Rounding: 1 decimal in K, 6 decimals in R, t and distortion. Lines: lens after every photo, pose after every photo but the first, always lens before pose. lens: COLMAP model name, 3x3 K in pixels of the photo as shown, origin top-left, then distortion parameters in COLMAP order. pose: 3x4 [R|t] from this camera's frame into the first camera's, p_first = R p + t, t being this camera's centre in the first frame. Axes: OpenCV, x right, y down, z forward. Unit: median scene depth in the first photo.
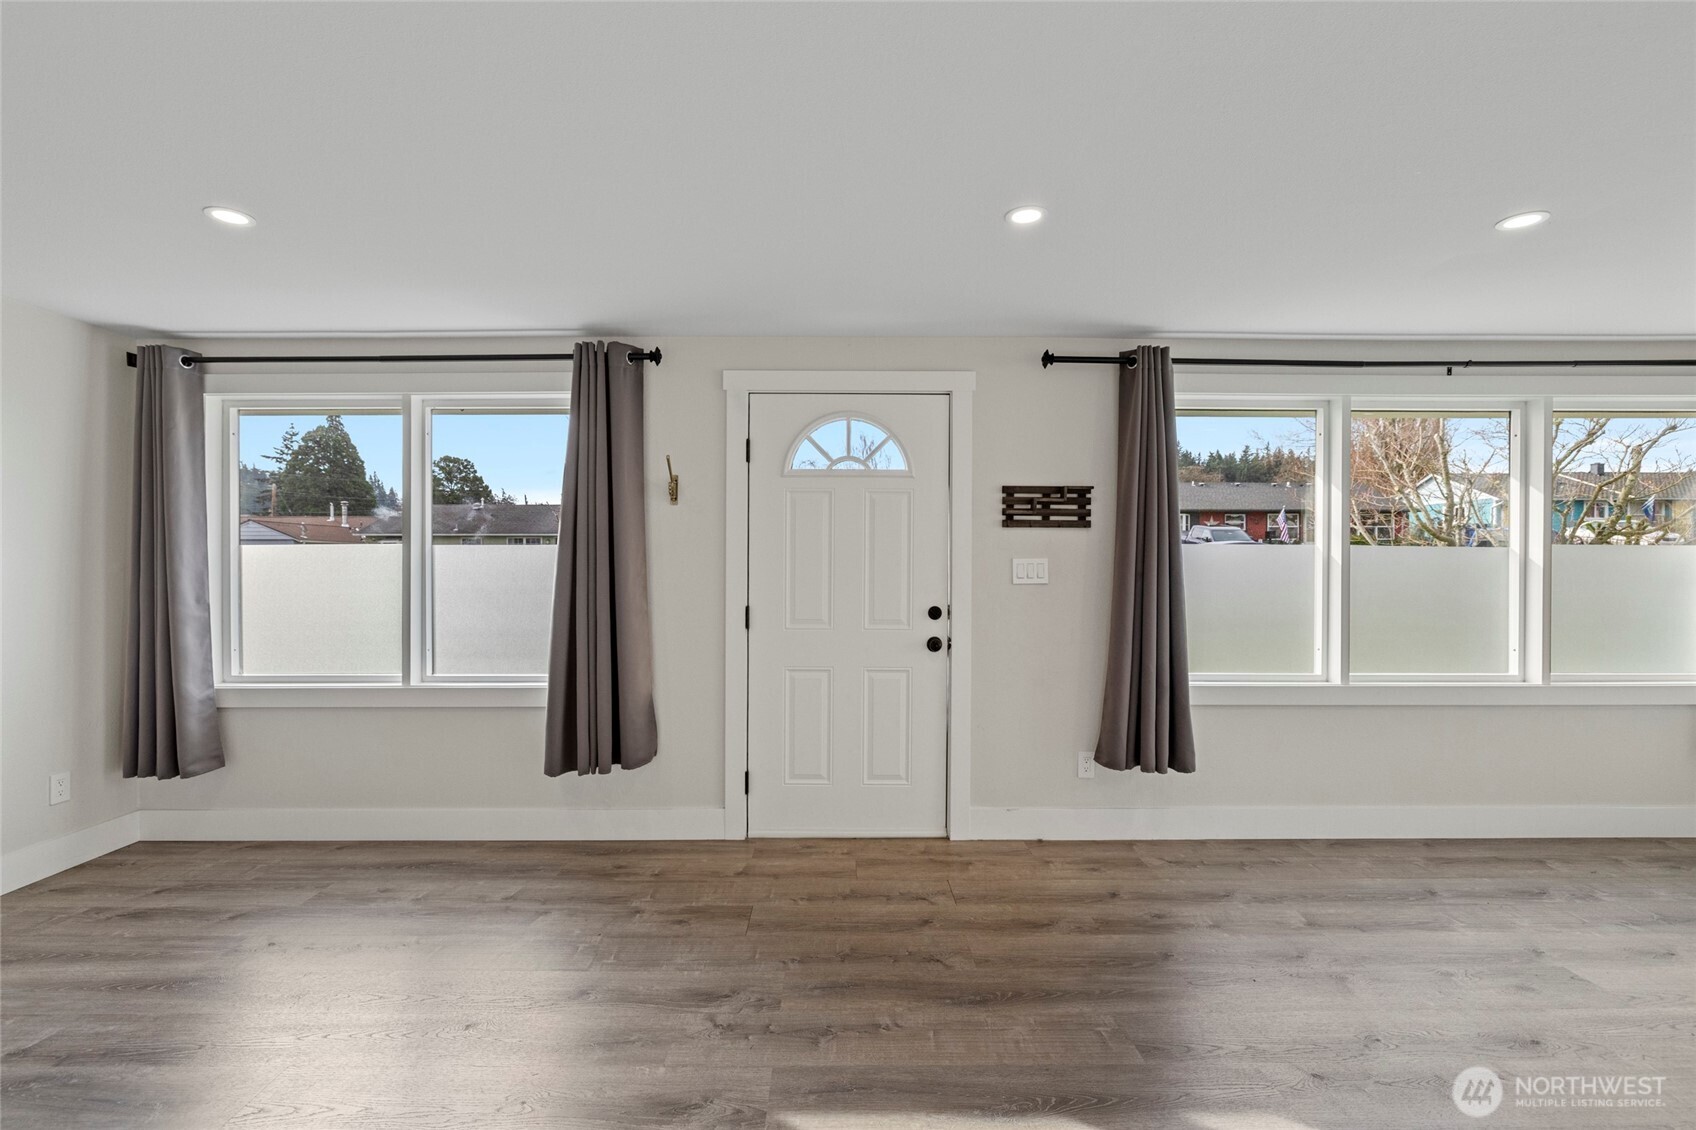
lens RADIAL K [[750.1, 0, 848.0], [0, 750.1, 565.0], [0, 0, 1]] dist [-0.001305, 0.000227]
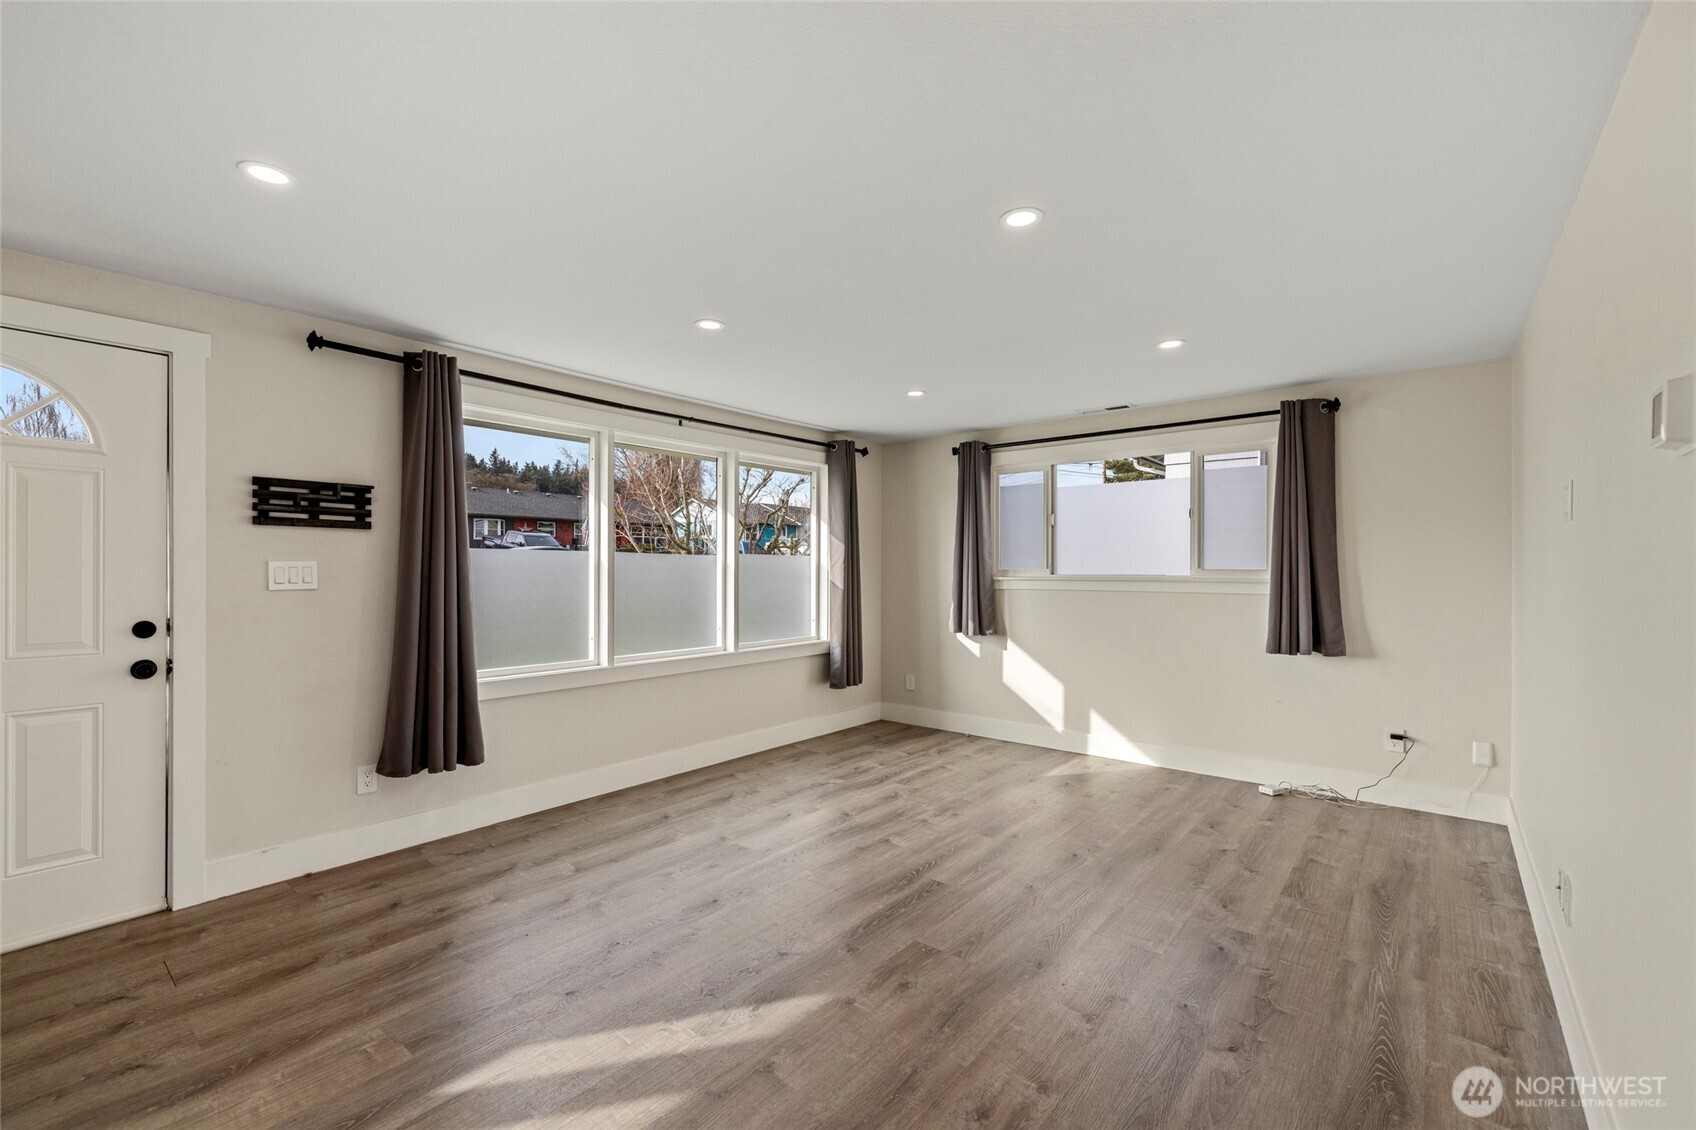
lens RADIAL K [[712.9, 0, 838.2], [0, 712.9, 571.0], [0, 0, 1]] dist [-0.000976, 0.000500]
pose [[0.650188, -0.003685, 0.759765, 0.022385], [0.000637, 0.999991, 0.004305, -0.000294], [-0.759773, -0.002315, 0.650184, -0.039813]]
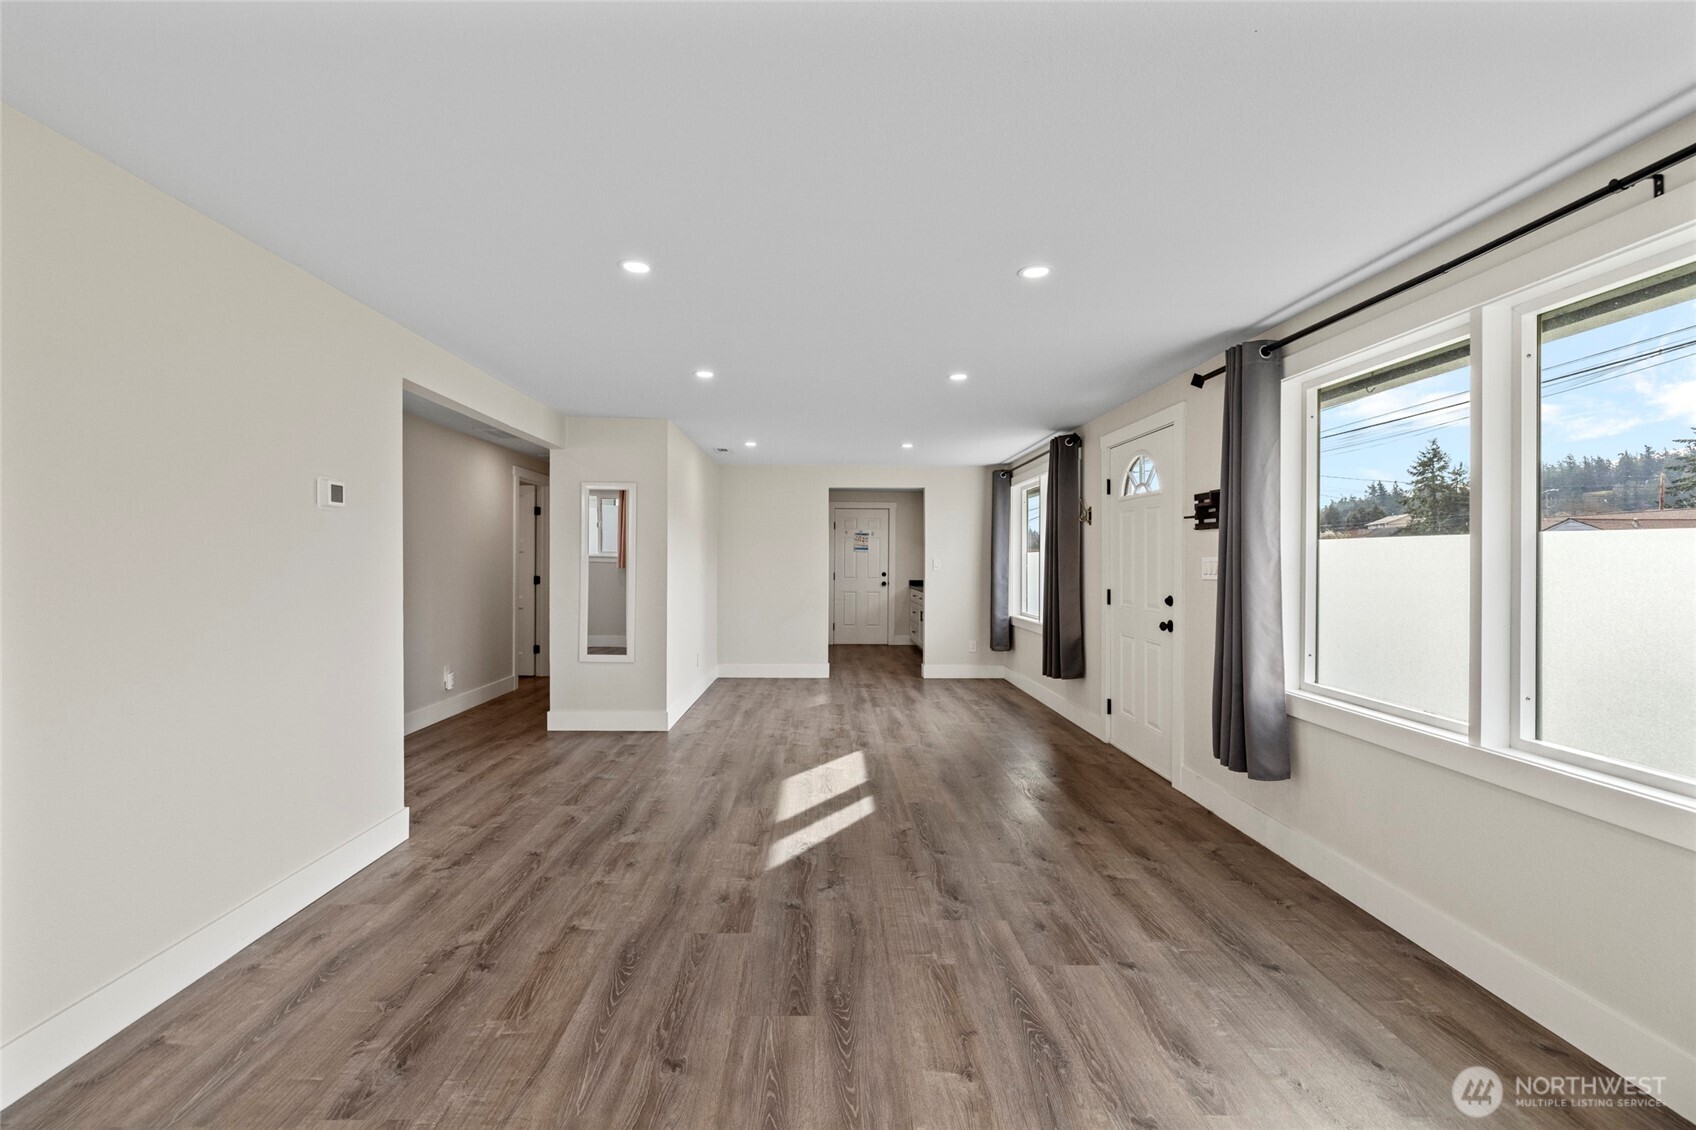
lens RADIAL K [[726.8, 0, 842.6], [0, 726.8, 559.9], [0, 0, 1]] dist [0.033192, 0.000098]
pose [[0.011412, -0.002660, -0.999931, 1.407253], [-0.000974, 0.999996, -0.002671, -0.000998], [0.999934, 0.001004, 0.011409, 0.468715]]
